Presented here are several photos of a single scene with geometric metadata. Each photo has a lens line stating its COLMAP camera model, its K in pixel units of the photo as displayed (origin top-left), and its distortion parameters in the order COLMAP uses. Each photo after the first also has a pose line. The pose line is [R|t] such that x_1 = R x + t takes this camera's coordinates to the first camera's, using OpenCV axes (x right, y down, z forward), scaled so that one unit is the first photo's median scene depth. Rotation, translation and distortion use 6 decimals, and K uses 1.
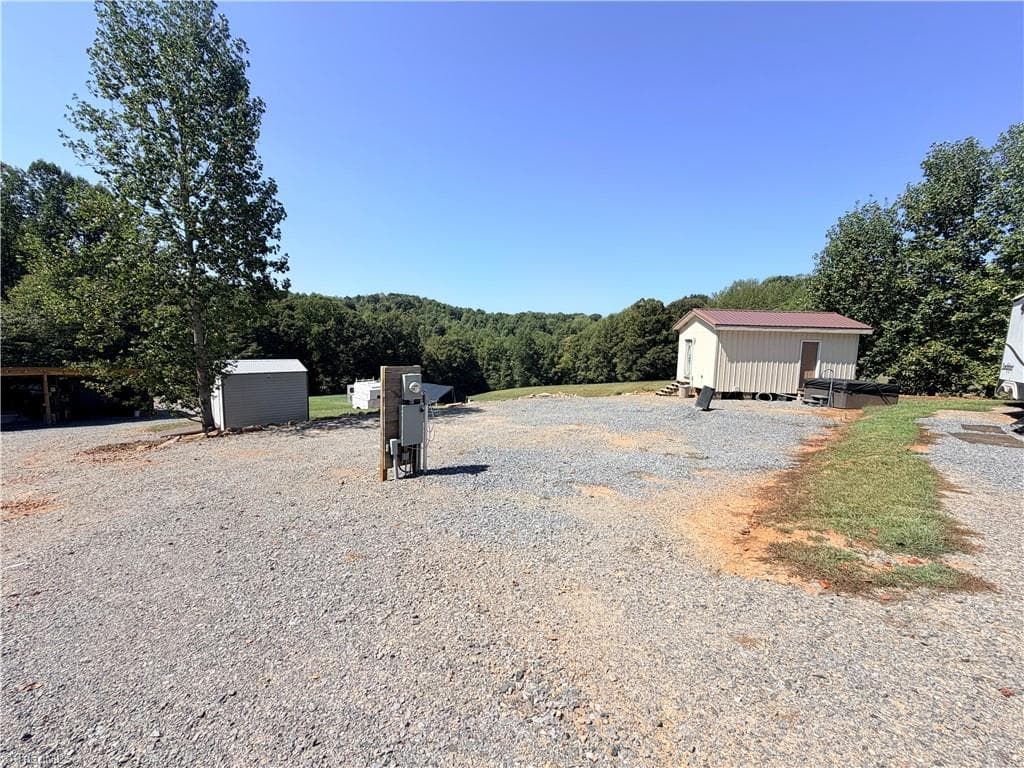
lens RADIAL K [[408.0, 0, 509.0], [0, 408.0, 384.5], [0, 0, 1]] dist [0.001091, -0.000002]
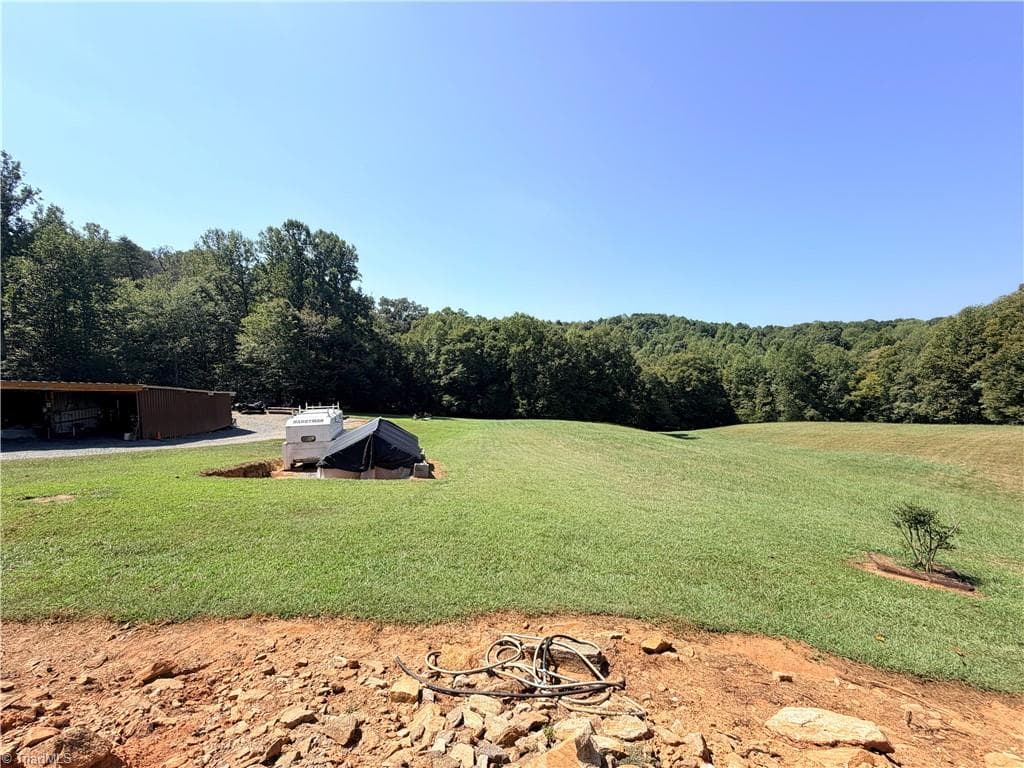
lens RADIAL K [[408.0, 0, 509.0], [0, 408.0, 384.5], [0, 0, 1]] dist [0.001091, -0.000002]
pose [[0.820374, 0.008213, -0.571769, 0.046670], [-0.041415, 0.998124, -0.045085, -0.006372], [0.570326, 0.060667, 0.819175, 0.150589]]
